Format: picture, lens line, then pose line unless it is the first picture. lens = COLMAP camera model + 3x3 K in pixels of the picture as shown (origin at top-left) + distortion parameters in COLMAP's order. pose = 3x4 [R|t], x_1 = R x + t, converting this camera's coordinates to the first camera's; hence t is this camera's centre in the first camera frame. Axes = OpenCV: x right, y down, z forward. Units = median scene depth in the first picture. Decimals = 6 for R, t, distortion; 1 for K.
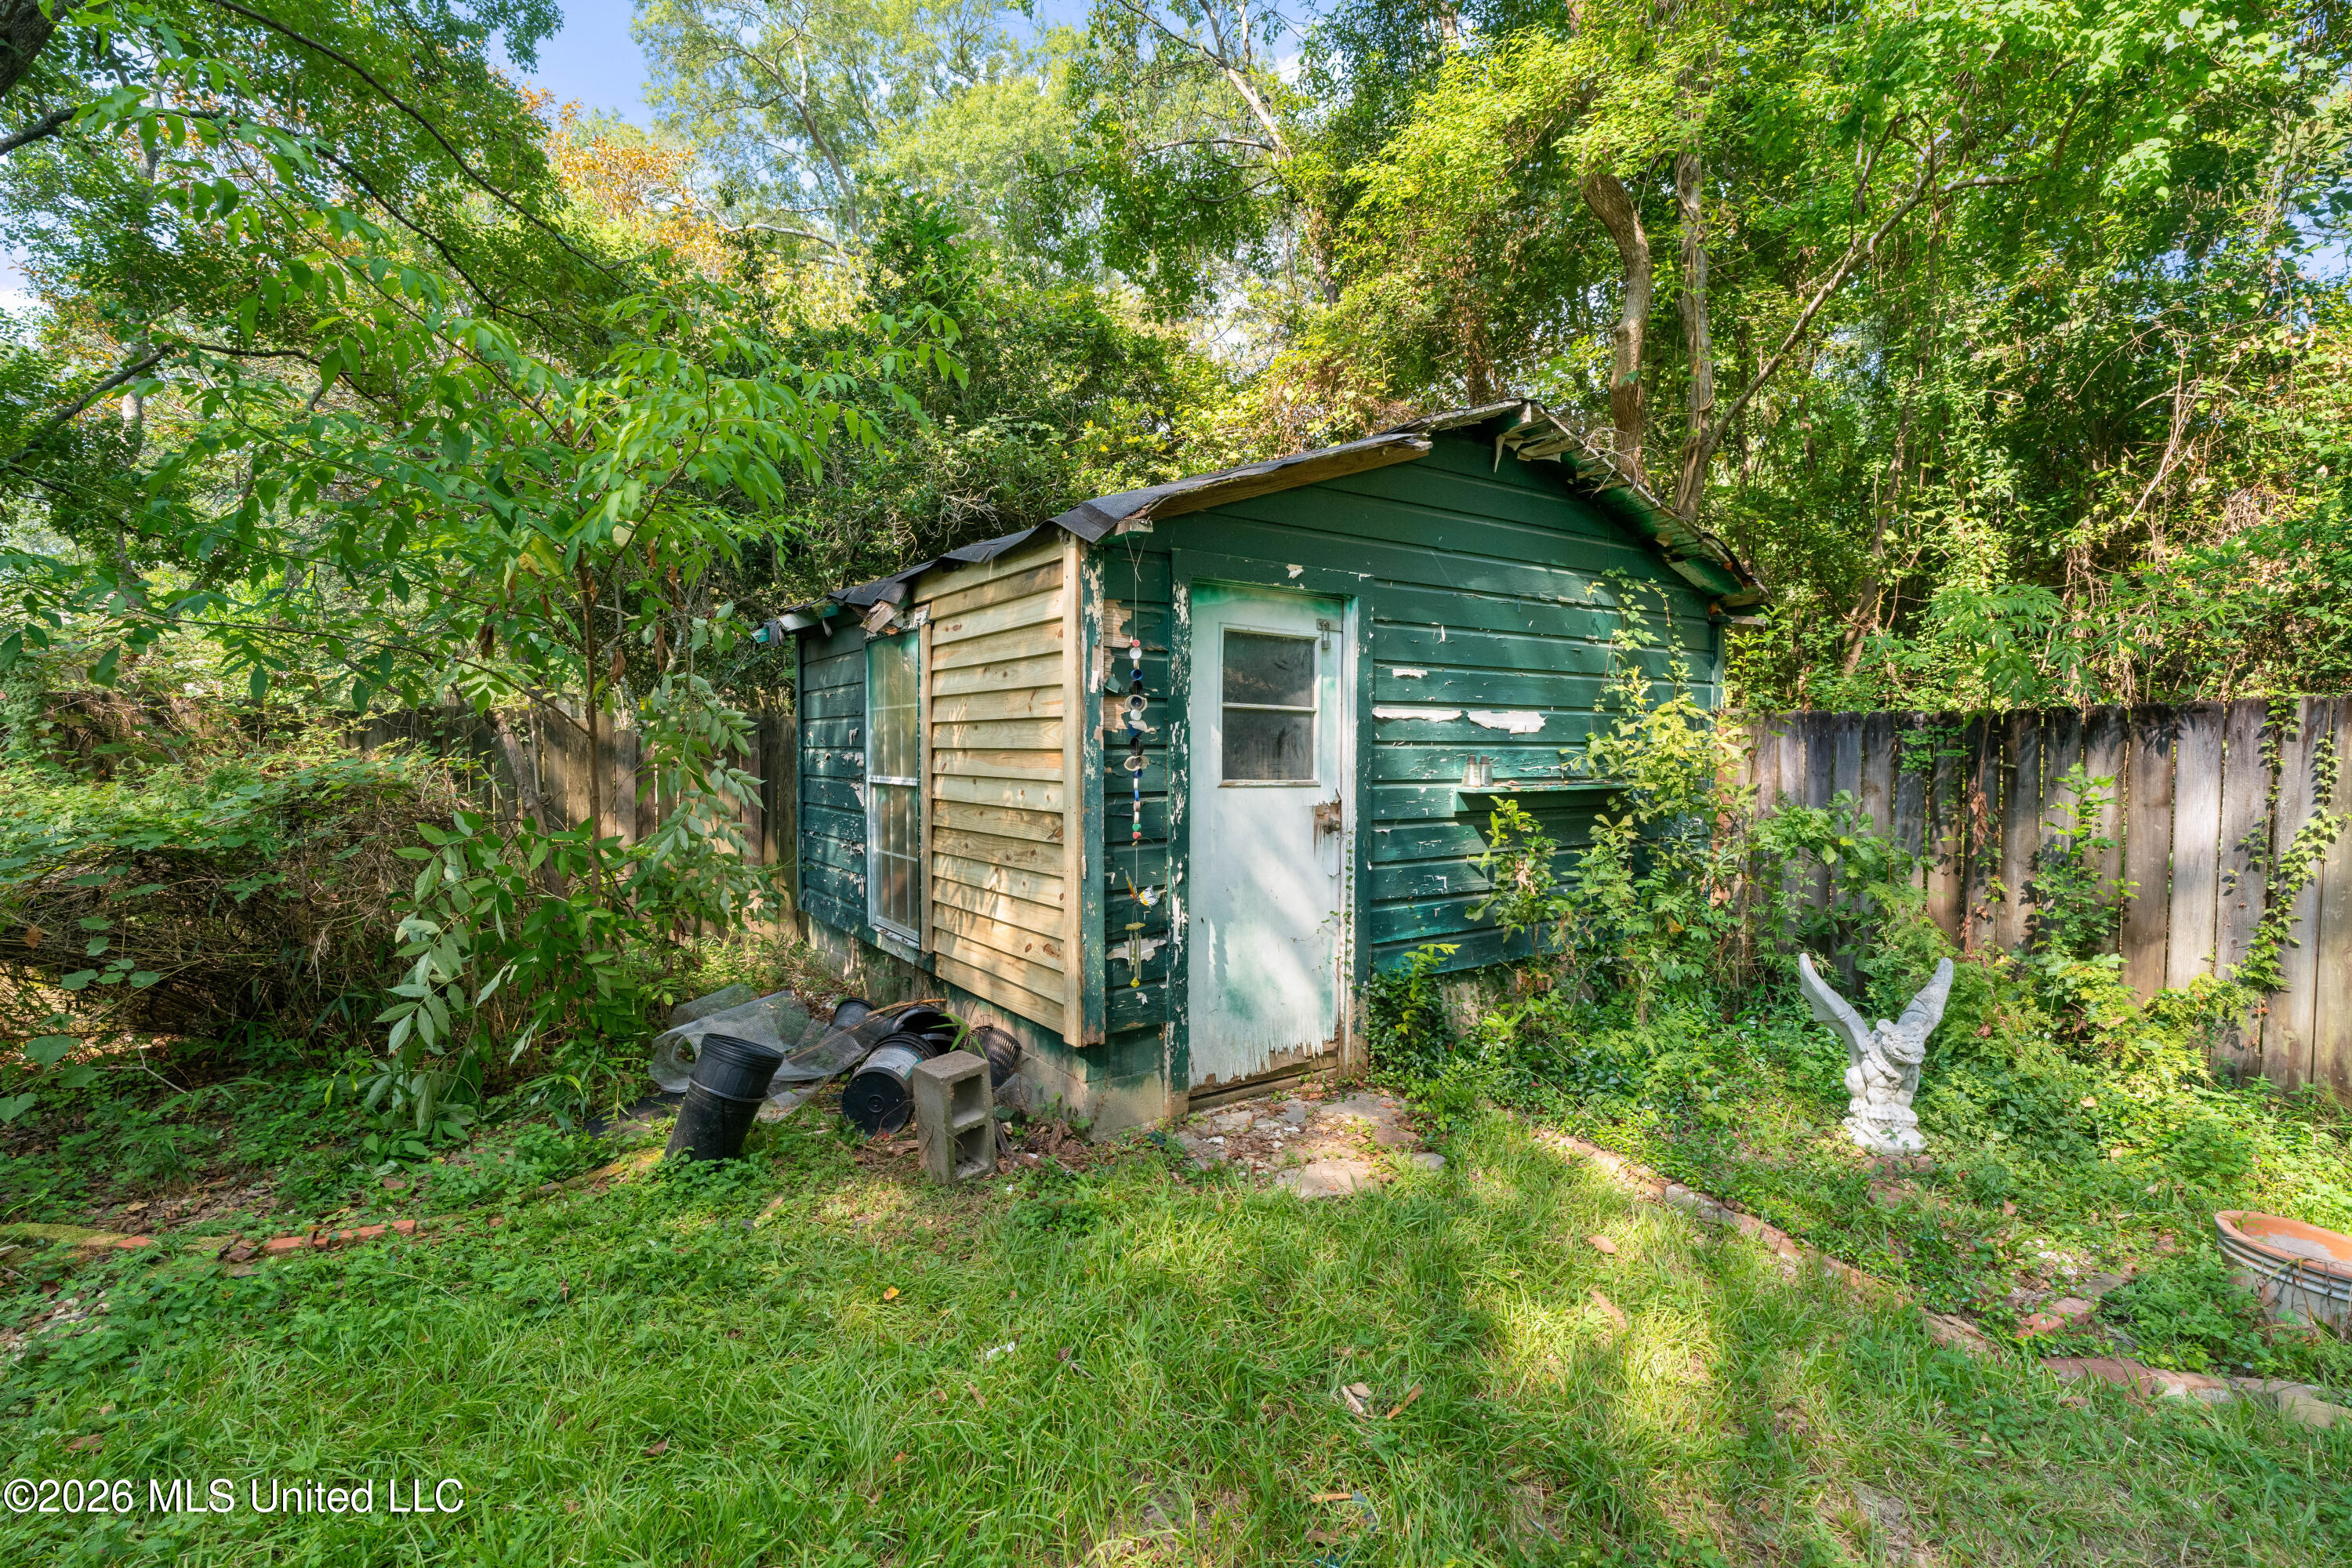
lens RADIAL K [[1055.5, 0, 1173.8], [0, 1055.5, 781.6], [0, 0, 1]] dist [-0.006261, 0.000378]
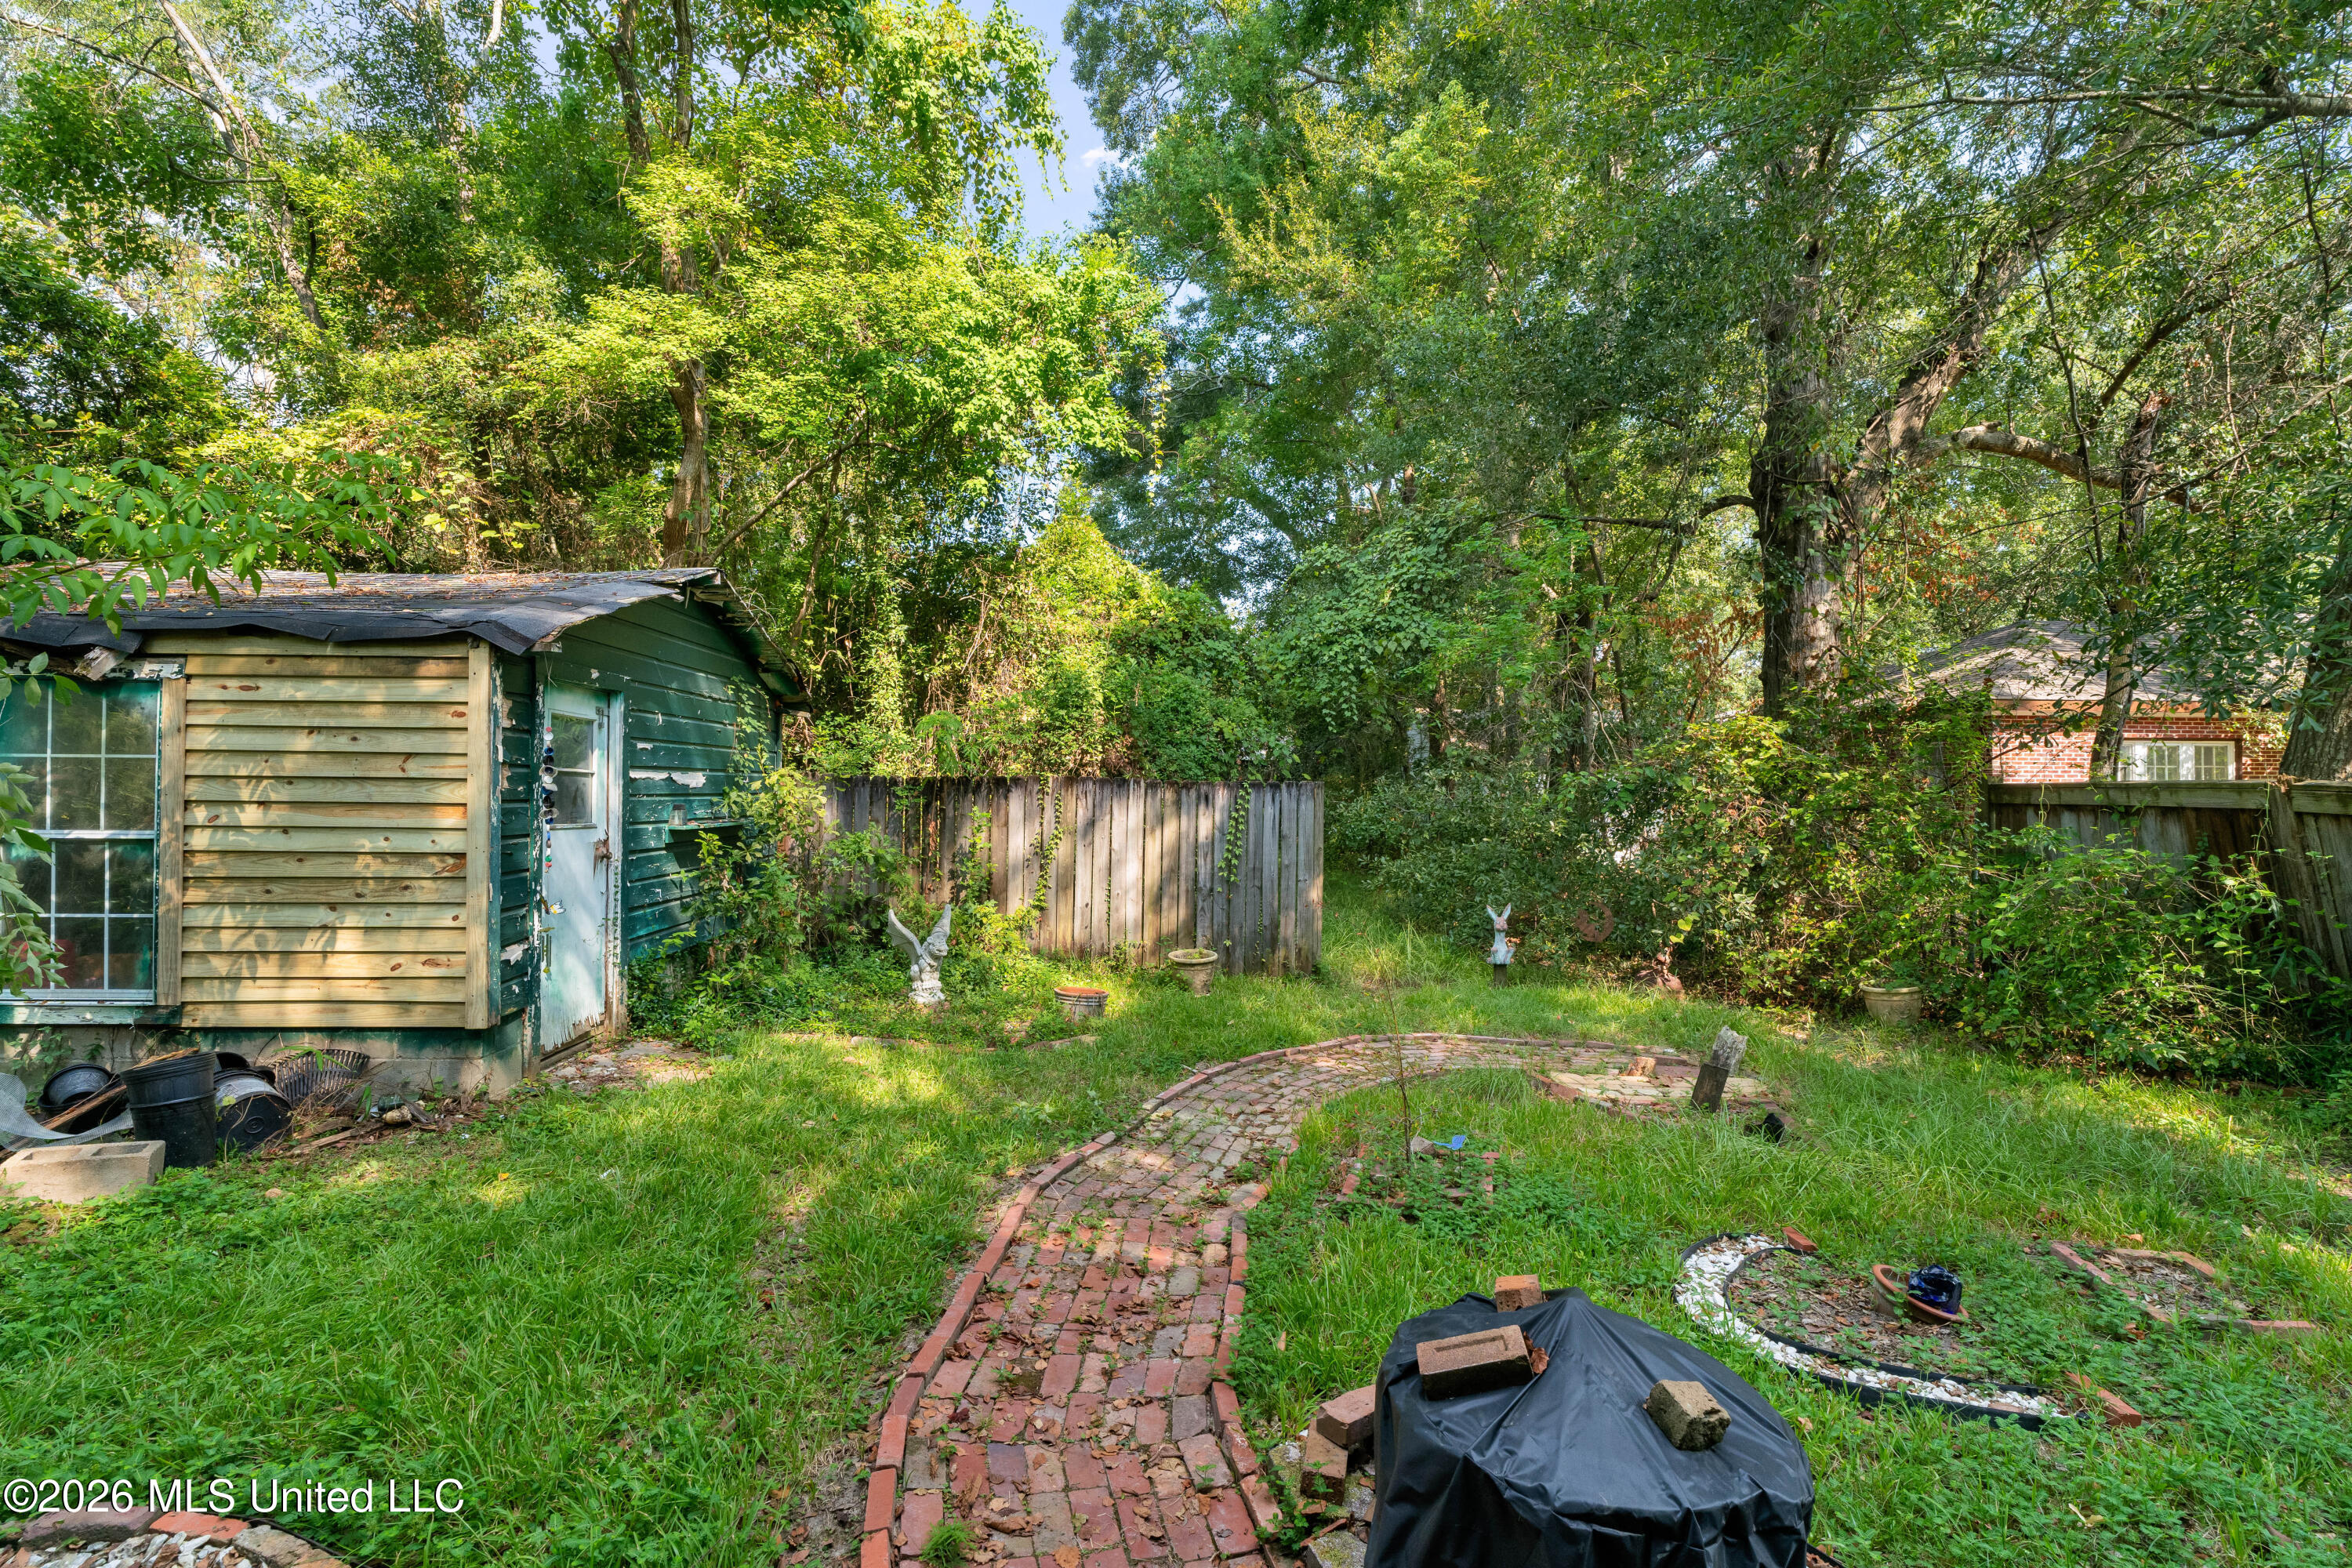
lens RADIAL K [[1062.5, 0, 1166.5], [0, 1062.5, 787.1], [0, 0, 1]] dist [-0.001394, 0.000066]
pose [[0.529739, 0.006223, 0.848138, -0.637328], [0.014963, 0.999749, -0.016681, -0.014271], [-0.848029, 0.021527, 0.529513, -0.363002]]
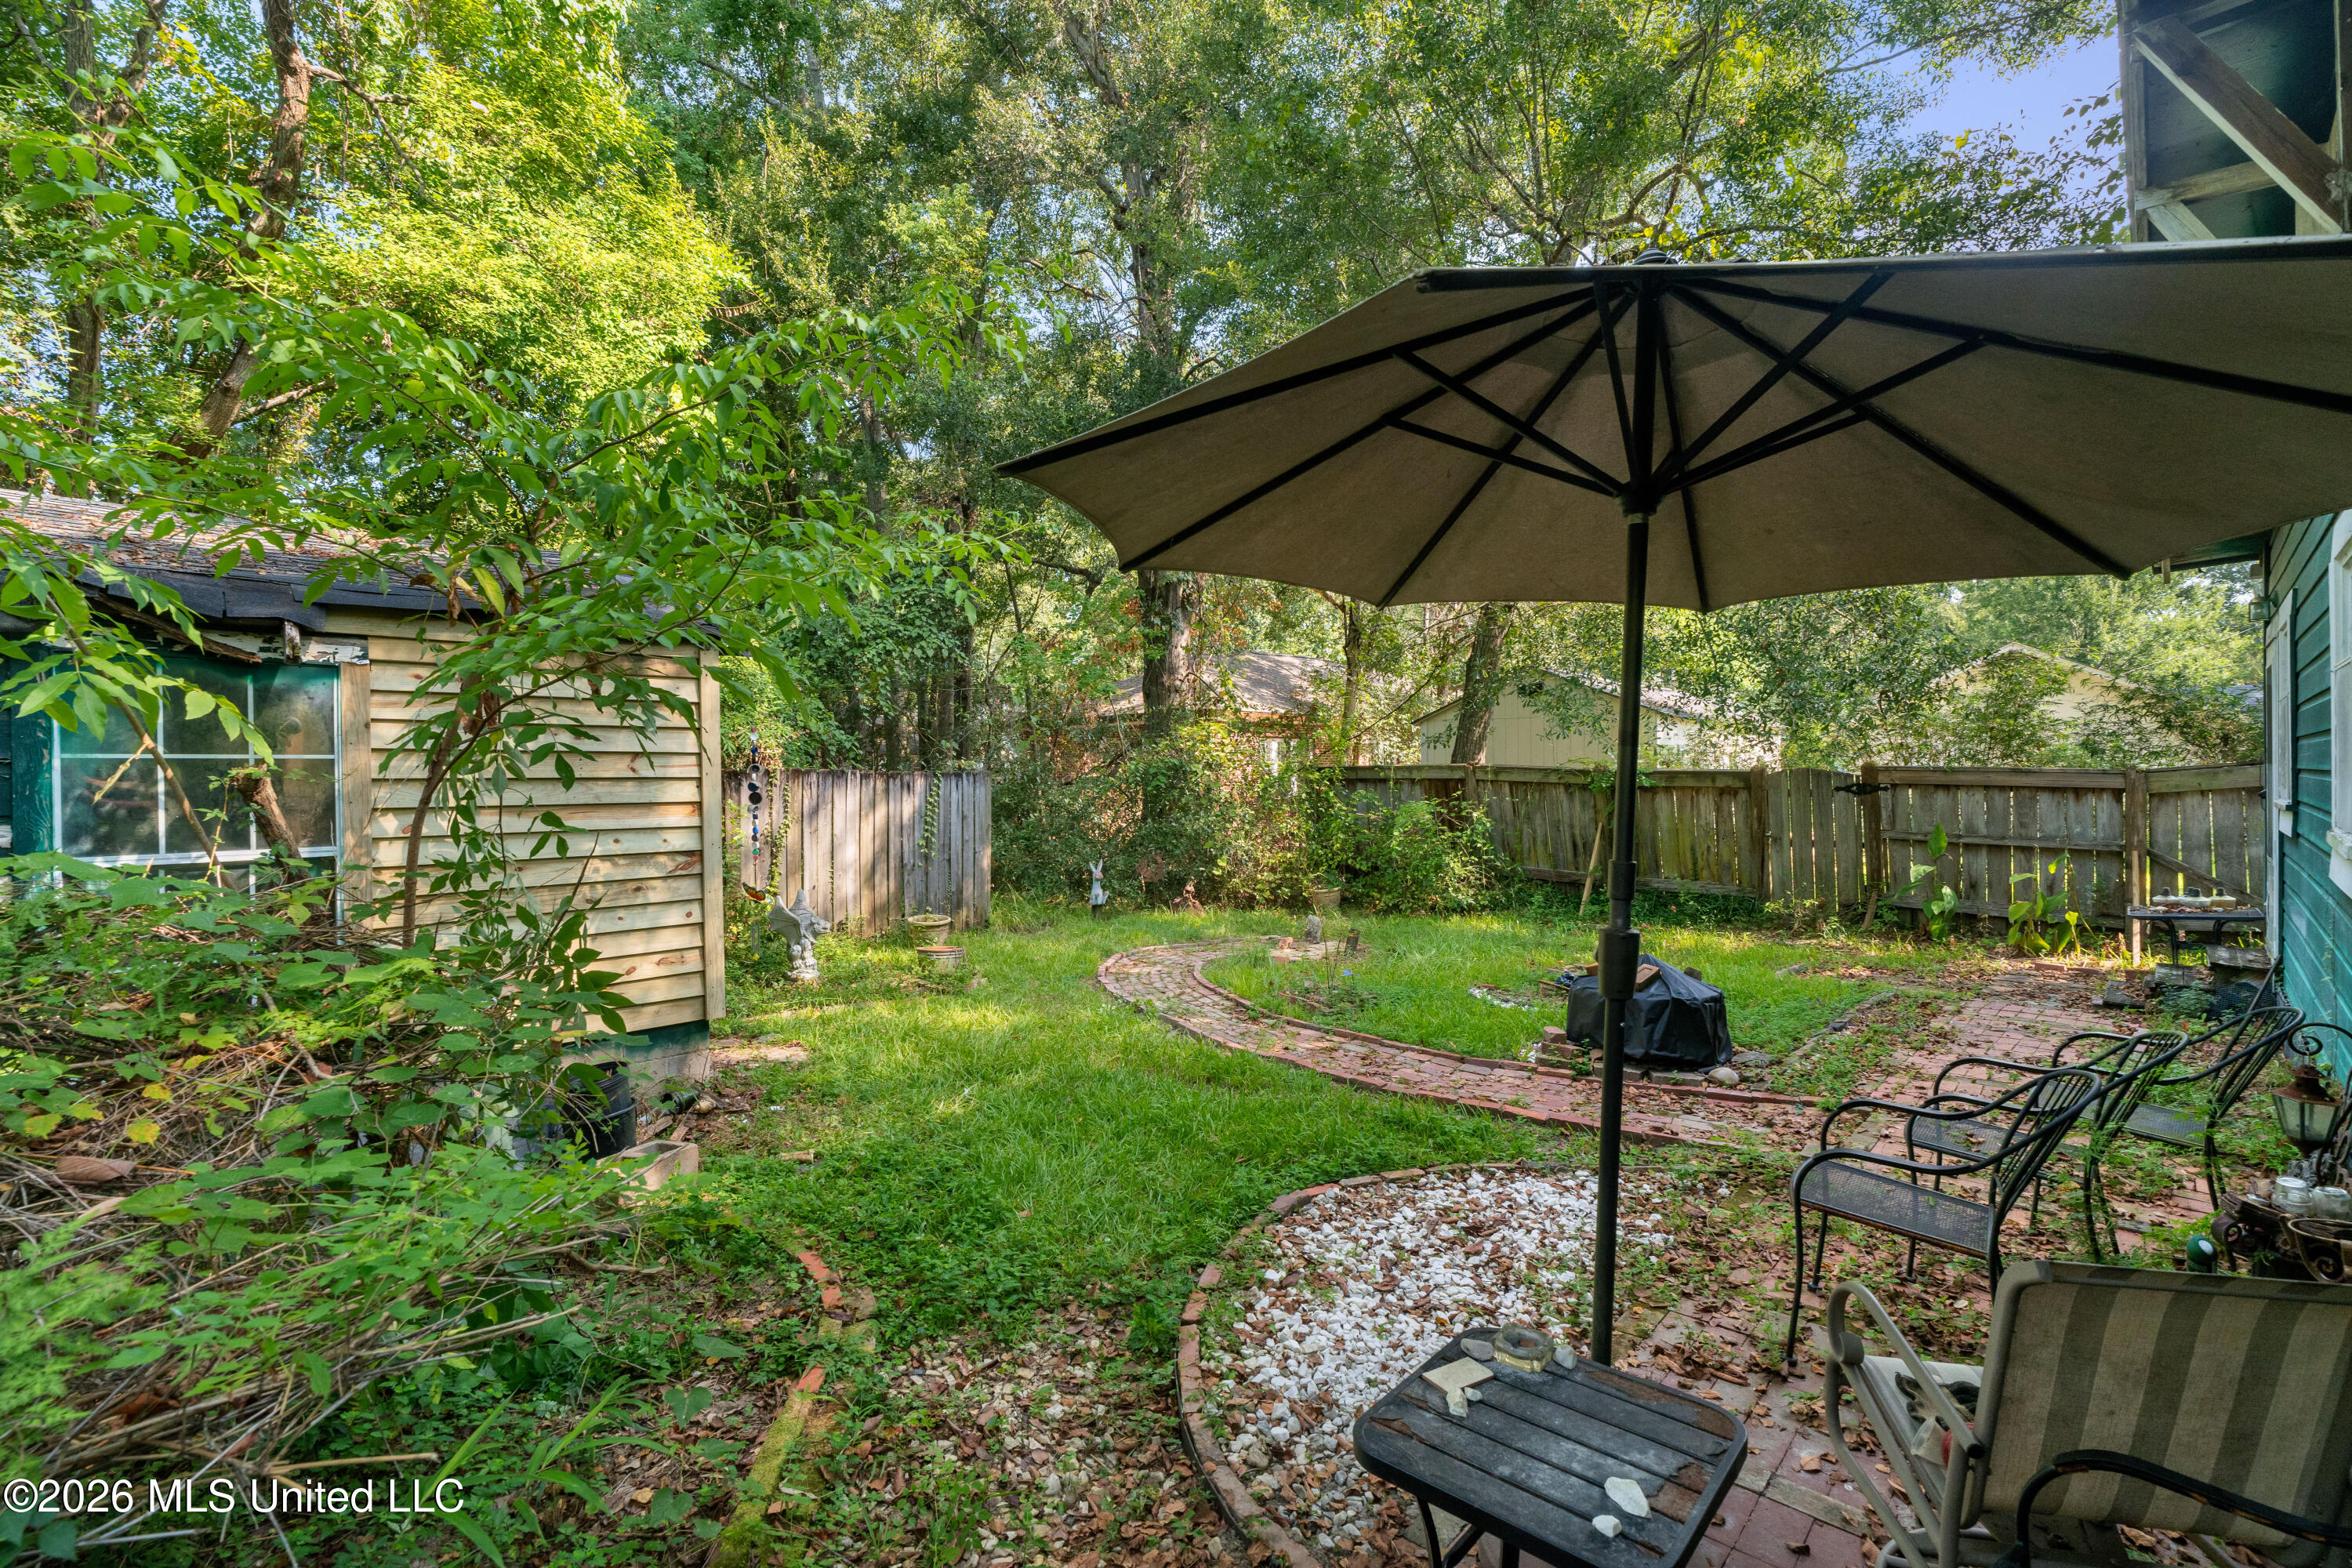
lens RADIAL K [[1055.5, 0, 1173.8], [0, 1055.5, 781.6], [0, 0, 1]] dist [-0.006261, 0.000378]
pose [[-0.218346, -0.004699, 0.975860, -1.289022], [0.035850, 0.999275, 0.012833, -0.044063], [-0.975213, 0.037787, -0.218019, 0.586863]]
